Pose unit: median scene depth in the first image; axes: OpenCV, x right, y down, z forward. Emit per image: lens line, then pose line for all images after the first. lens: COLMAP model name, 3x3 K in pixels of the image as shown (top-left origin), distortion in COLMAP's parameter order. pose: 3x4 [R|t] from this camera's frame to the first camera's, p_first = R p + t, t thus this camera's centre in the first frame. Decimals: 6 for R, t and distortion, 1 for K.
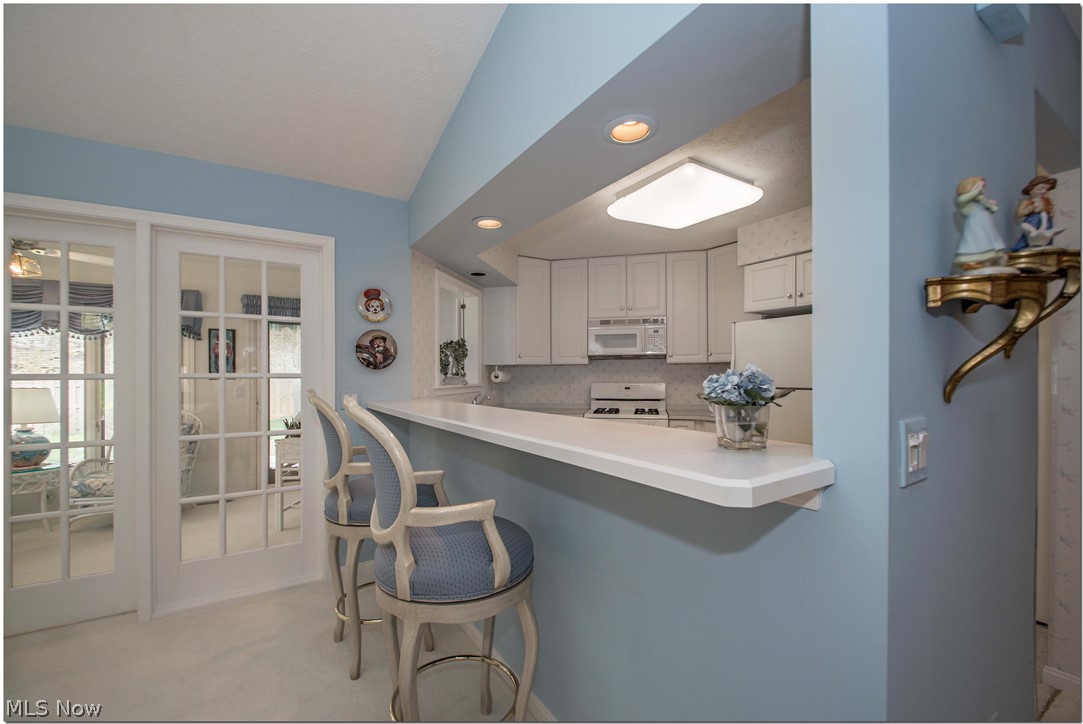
lens RADIAL K [[472.4, 0, 539.4], [0, 472.4, 372.7], [0, 0, 1]] dist [0.000325, -0.000083]
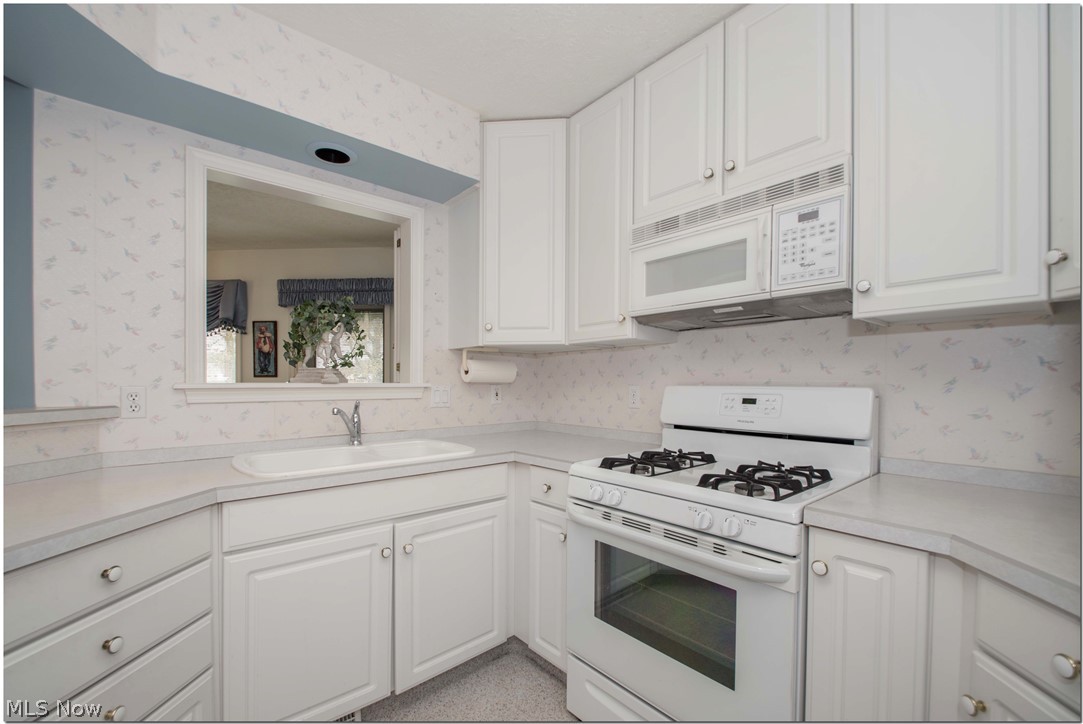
lens RADIAL K [[460.6, 0, 535.0], [0, 460.6, 386.6], [0, 0, 1]] dist [0.000411, -0.000054]
pose [[0.804260, 0.012285, -0.594151, 0.288467], [-0.005036, 0.999891, 0.013858, 0.018867], [0.594257, -0.008154, 0.804234, 0.672273]]
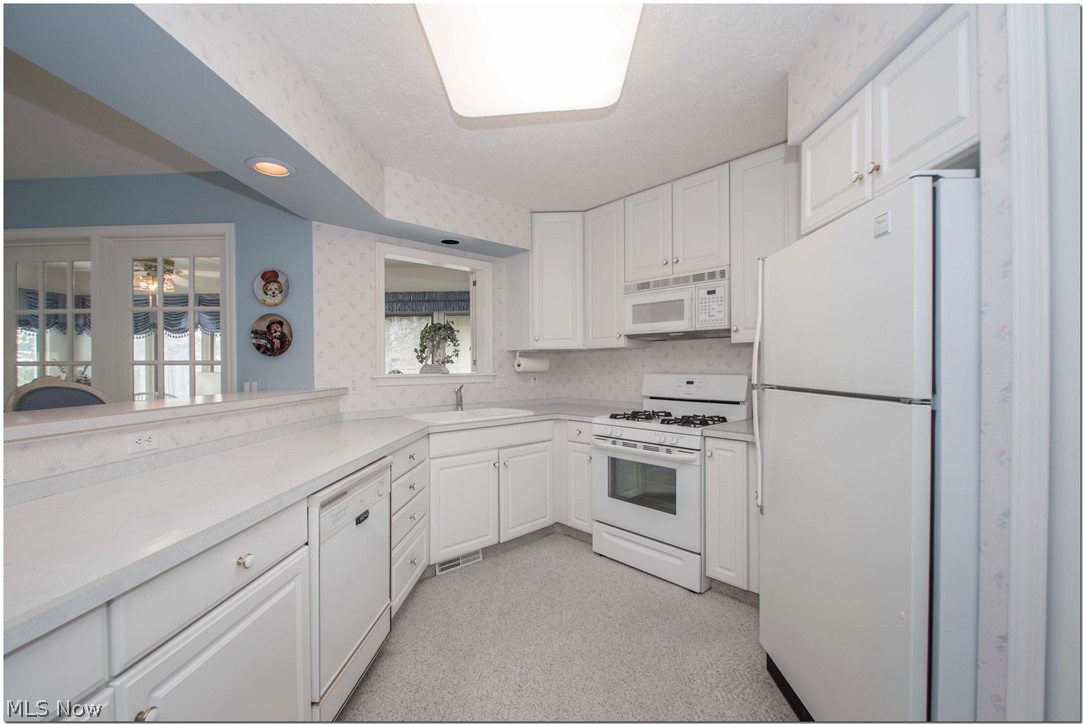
lens RADIAL K [[470.6, 0, 523.2], [0, 470.6, 356.7], [0, 0, 1]] dist [-0.000692, -0.000285]
pose [[0.811974, -0.008428, -0.583633, 0.415053], [0.001566, 0.999924, -0.012260, 0.004530], [0.583691, 0.009041, 0.811925, 0.361180]]
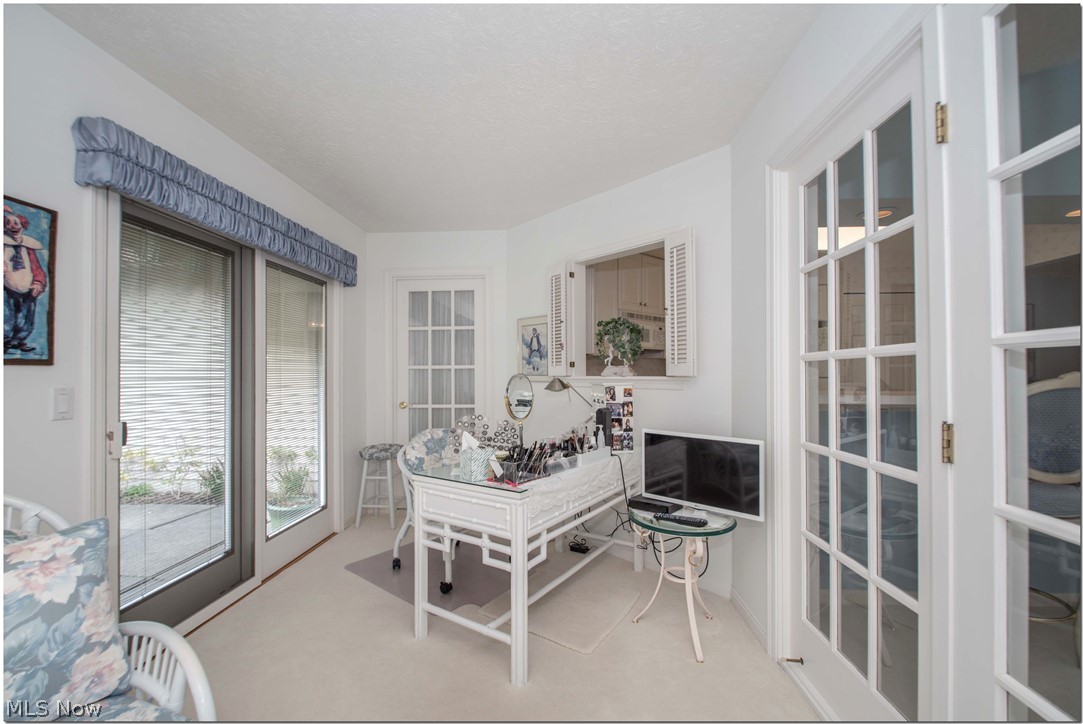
lens RADIAL K [[459.0, 0, 542.0], [0, 459.0, 370.0], [0, 0, 1]] dist [-0.001220, -0.000336]
pose [[0.577167, 0.010267, 0.816562, -0.799284], [-0.004891, 0.999946, -0.009116, 0.020123], [-0.816612, 0.001267, 0.577186, 0.621645]]
